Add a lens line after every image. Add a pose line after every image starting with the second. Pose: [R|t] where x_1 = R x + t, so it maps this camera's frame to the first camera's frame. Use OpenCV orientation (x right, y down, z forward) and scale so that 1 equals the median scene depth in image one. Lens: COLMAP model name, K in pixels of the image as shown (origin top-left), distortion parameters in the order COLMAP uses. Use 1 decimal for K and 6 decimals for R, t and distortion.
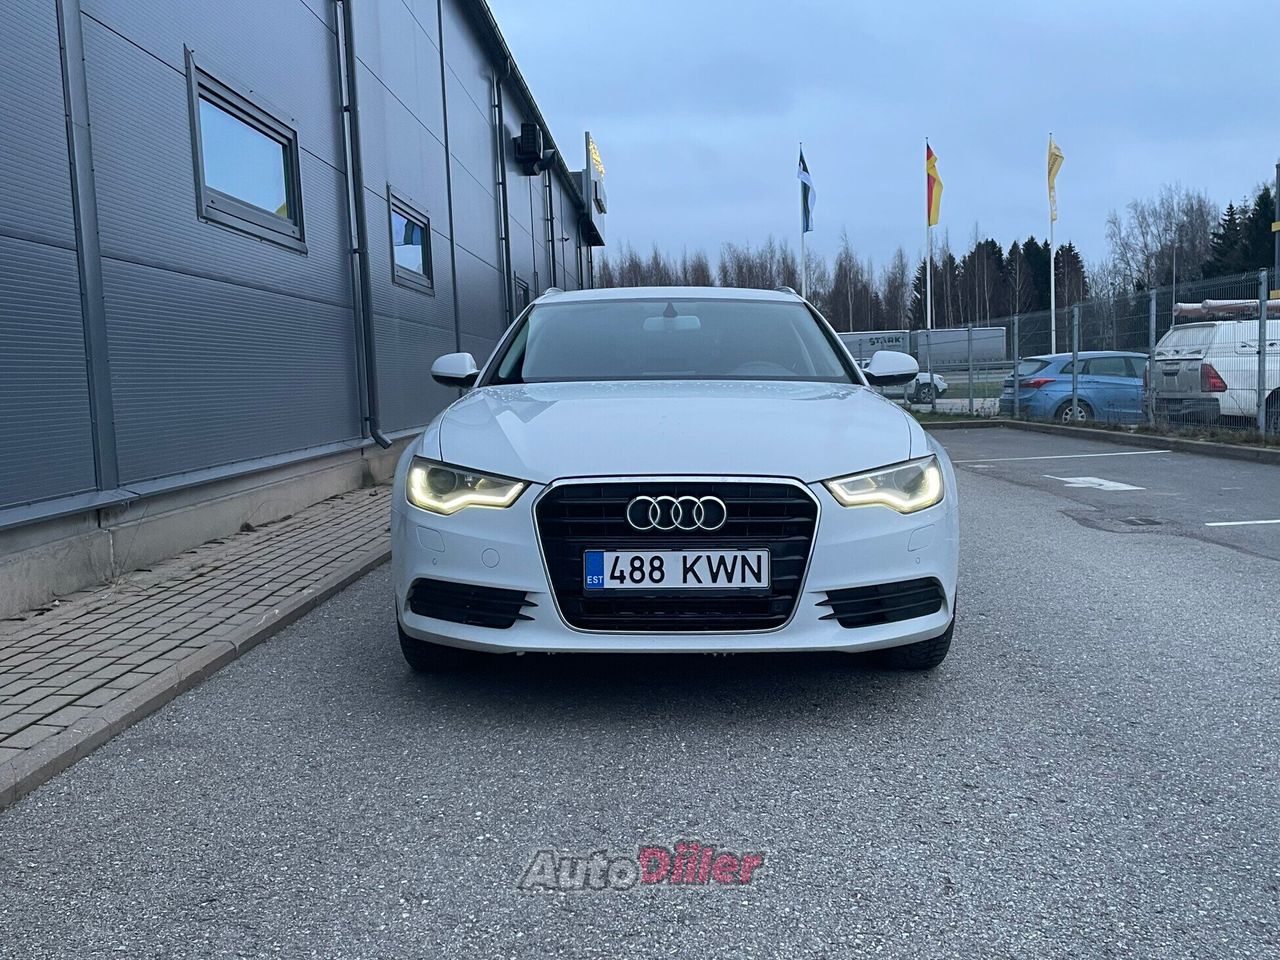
lens RADIAL K [[1203.4, 0, 640.0], [0, 1203.4, 480.0], [0, 0, 1]] dist [0.097798, -0.113458]
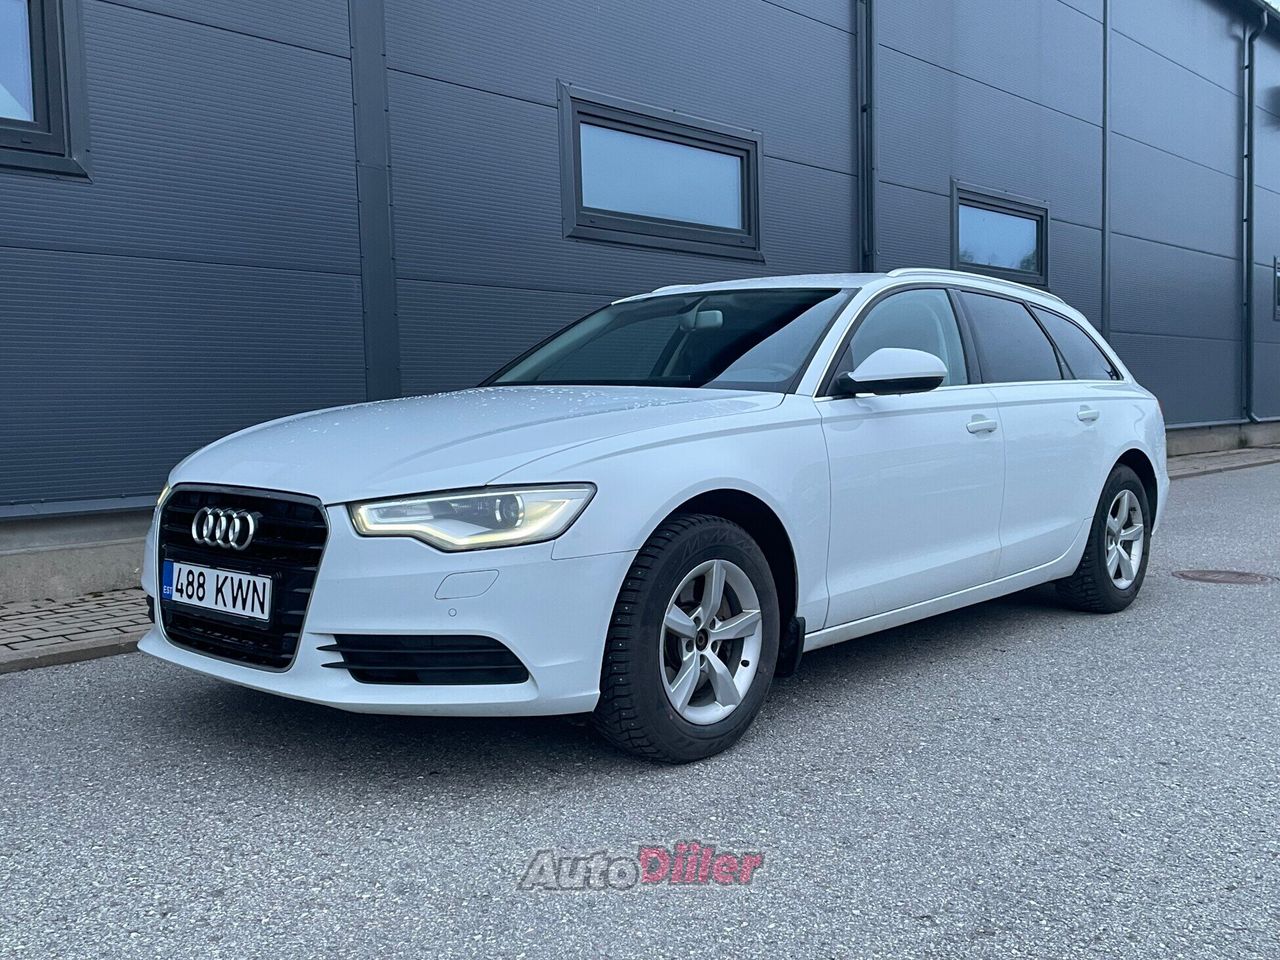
lens RADIAL K [[1203.4, 0, 640.0], [0, 1203.4, 480.0], [0, 0, 1]] dist [0.097798, -0.113458]
pose [[0.767084, 0.054349, -0.639241, 0.870259], [-0.058215, 0.998191, 0.015010, -0.041544], [0.638900, 0.025699, 0.768860, 0.491291]]
